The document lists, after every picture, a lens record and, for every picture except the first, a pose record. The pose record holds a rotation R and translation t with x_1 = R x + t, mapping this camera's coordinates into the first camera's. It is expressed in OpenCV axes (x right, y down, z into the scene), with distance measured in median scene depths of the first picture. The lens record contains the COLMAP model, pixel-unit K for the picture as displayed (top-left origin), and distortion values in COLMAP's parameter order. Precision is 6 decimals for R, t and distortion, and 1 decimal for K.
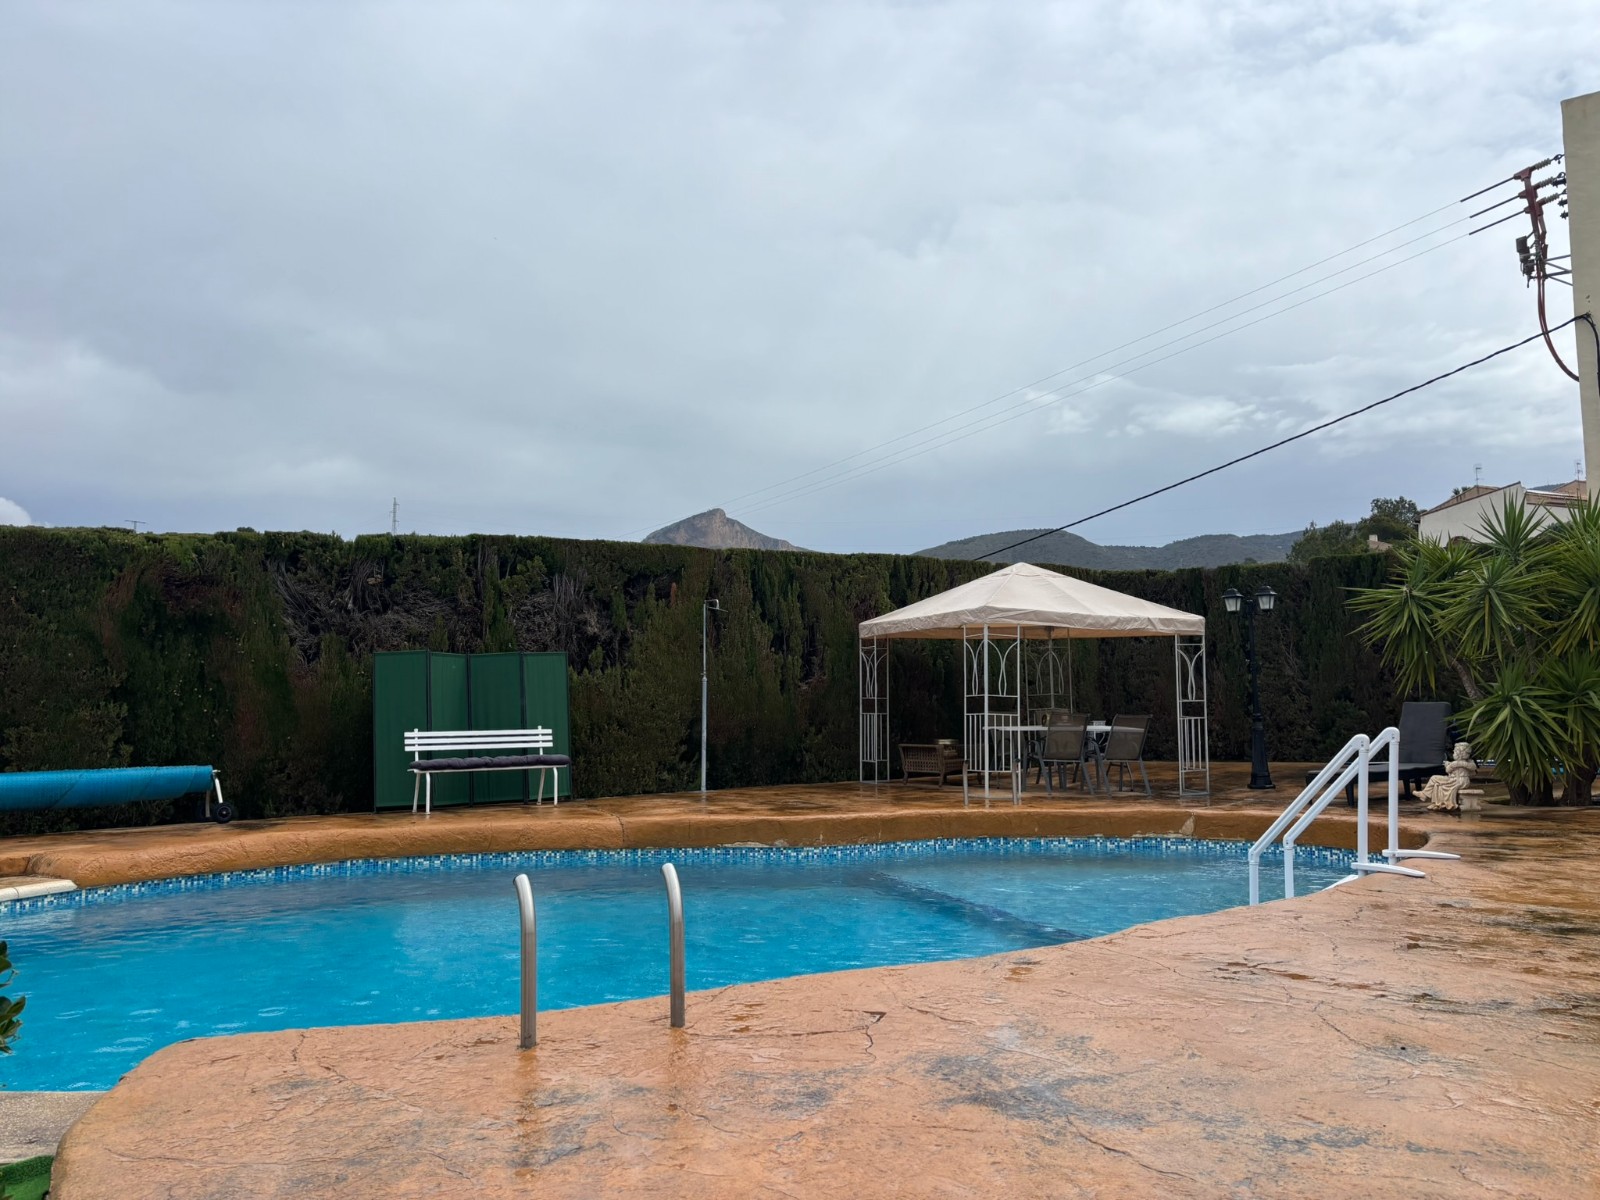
lens RADIAL K [[1213.4, 0, 792.7], [0, 1213.4, 602.7], [0, 0, 1]] dist [0.024586, -0.028538]
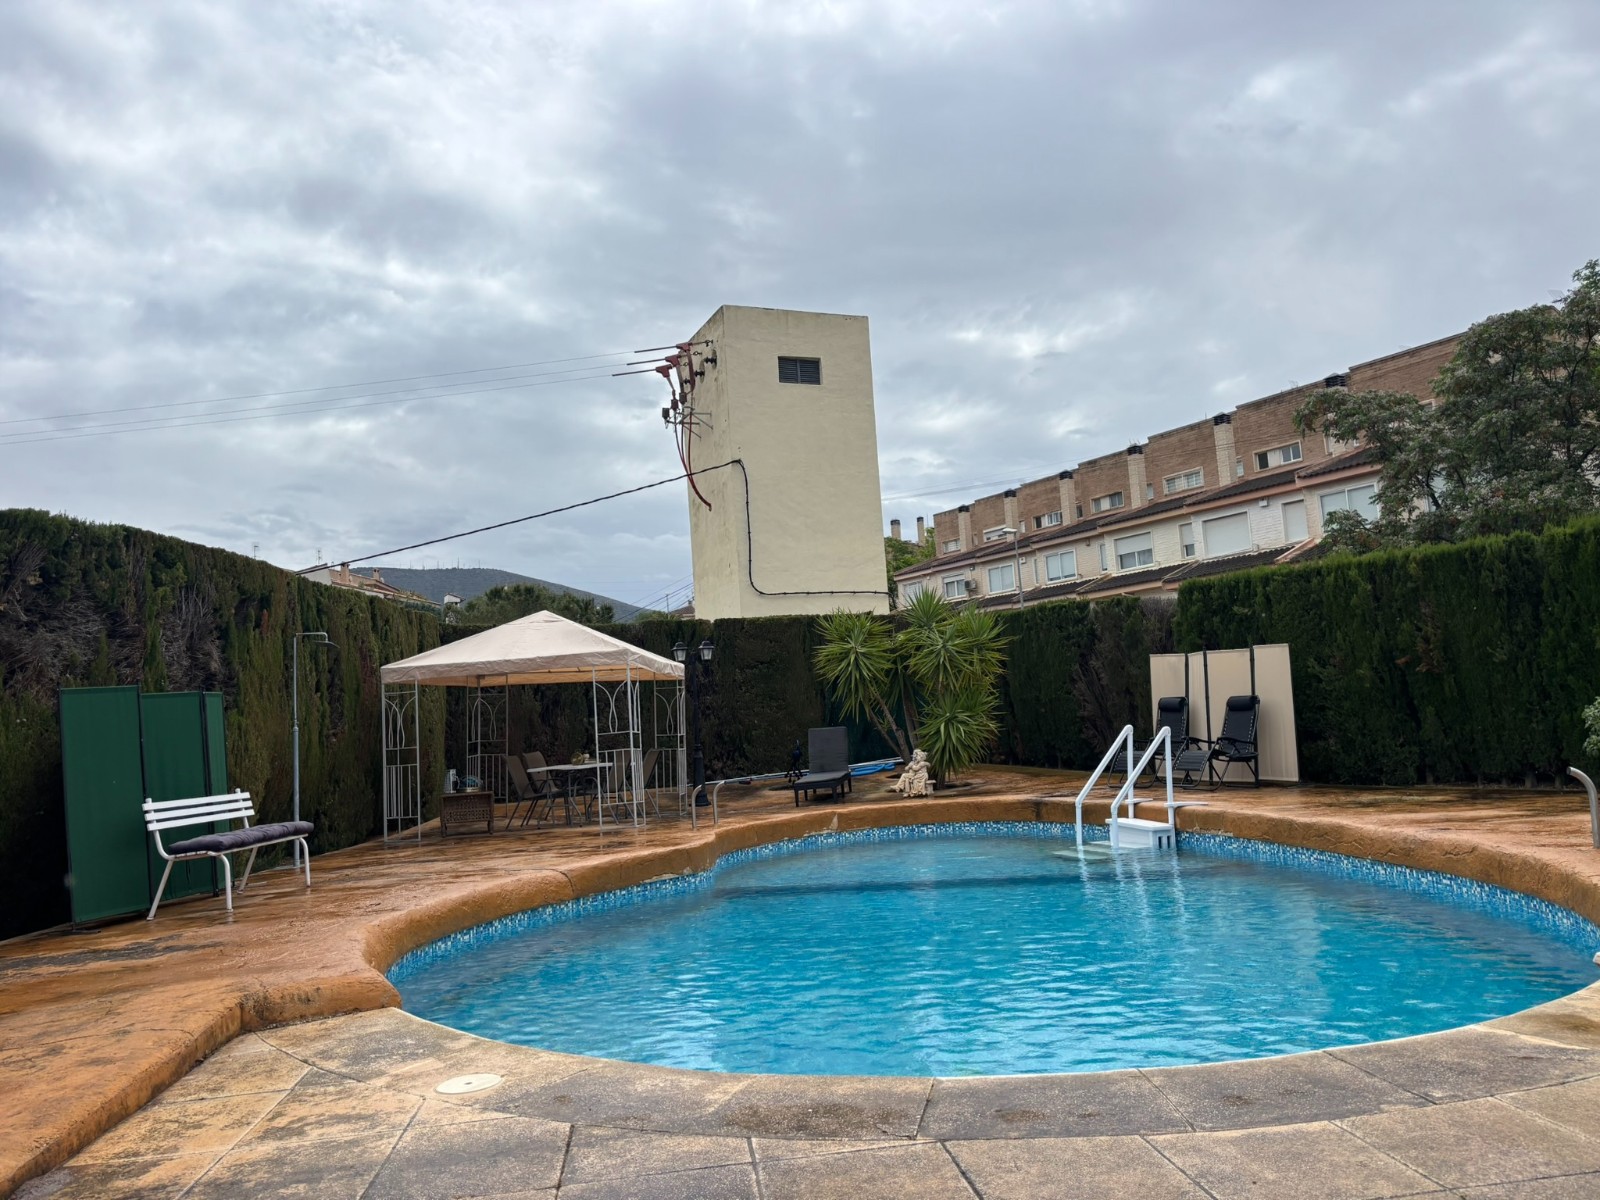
lens RADIAL K [[1213.4, 0, 791.9], [0, 1213.4, 598.3], [0, 0, 1]] dist [0.024586, -0.028538]
pose [[0.520038, 0.067375, 0.851482, -0.674487], [-0.008213, 0.997232, -0.073892, 0.036539], [-0.854104, 0.031433, 0.519152, 0.311771]]
